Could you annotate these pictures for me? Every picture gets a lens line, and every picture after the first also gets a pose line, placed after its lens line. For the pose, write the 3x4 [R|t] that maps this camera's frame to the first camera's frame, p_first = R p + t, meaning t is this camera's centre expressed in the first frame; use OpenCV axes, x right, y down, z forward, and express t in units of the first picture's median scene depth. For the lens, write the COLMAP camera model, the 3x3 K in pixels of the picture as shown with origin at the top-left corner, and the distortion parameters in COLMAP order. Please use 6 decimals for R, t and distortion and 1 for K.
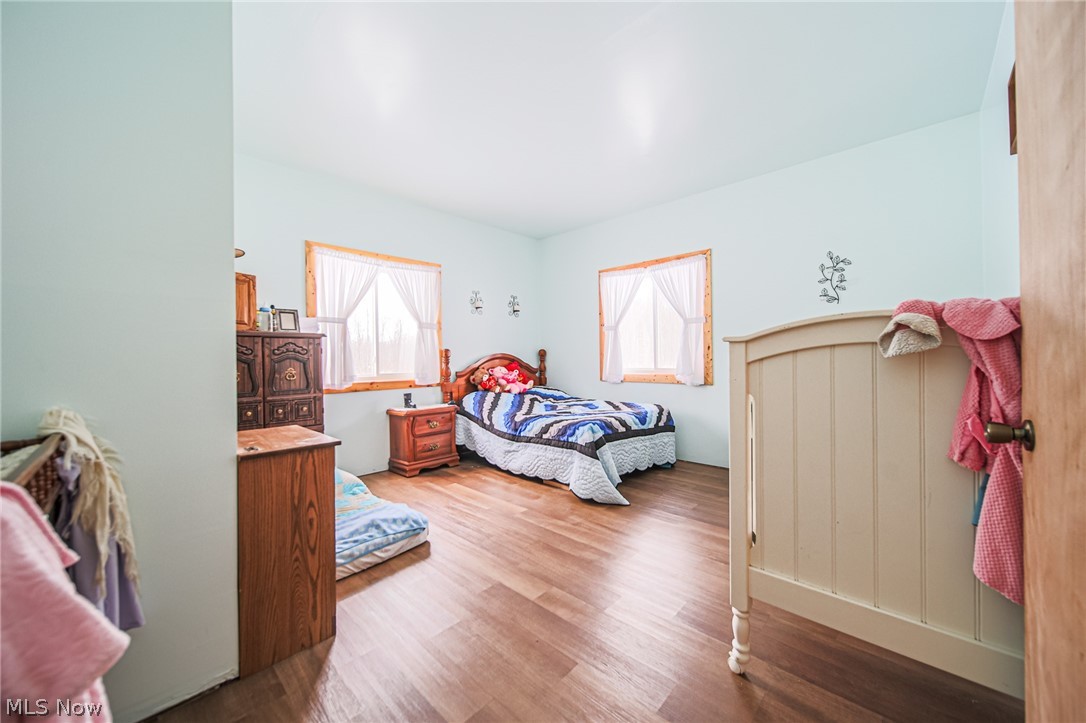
lens RADIAL K [[420.3, 0, 543.0], [0, 420.3, 361.5], [0, 0, 1]] dist [-0.000594, -0.000119]
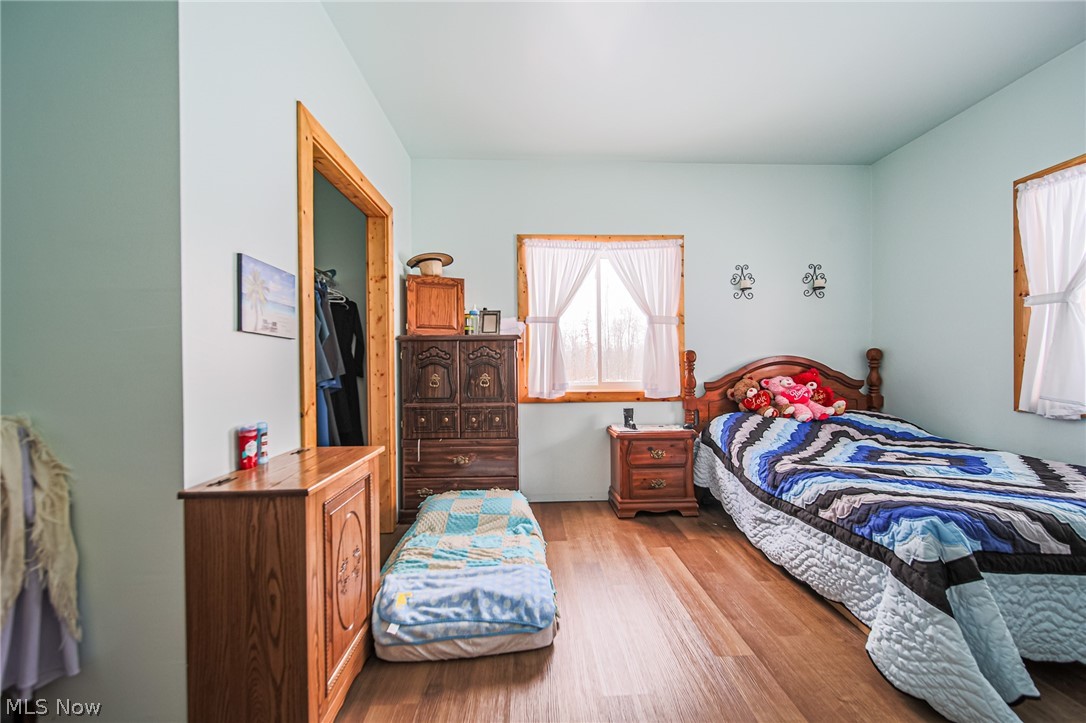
lens RADIAL K [[415.1, 0, 542.4], [0, 415.1, 370.1], [0, 0, 1]] dist [-0.000831, -0.000303]
pose [[0.713047, 0.014156, -0.700974, 0.110853], [-0.006734, 0.999888, 0.013342, -0.004572], [0.701084, -0.004794, 0.713062, 0.378165]]
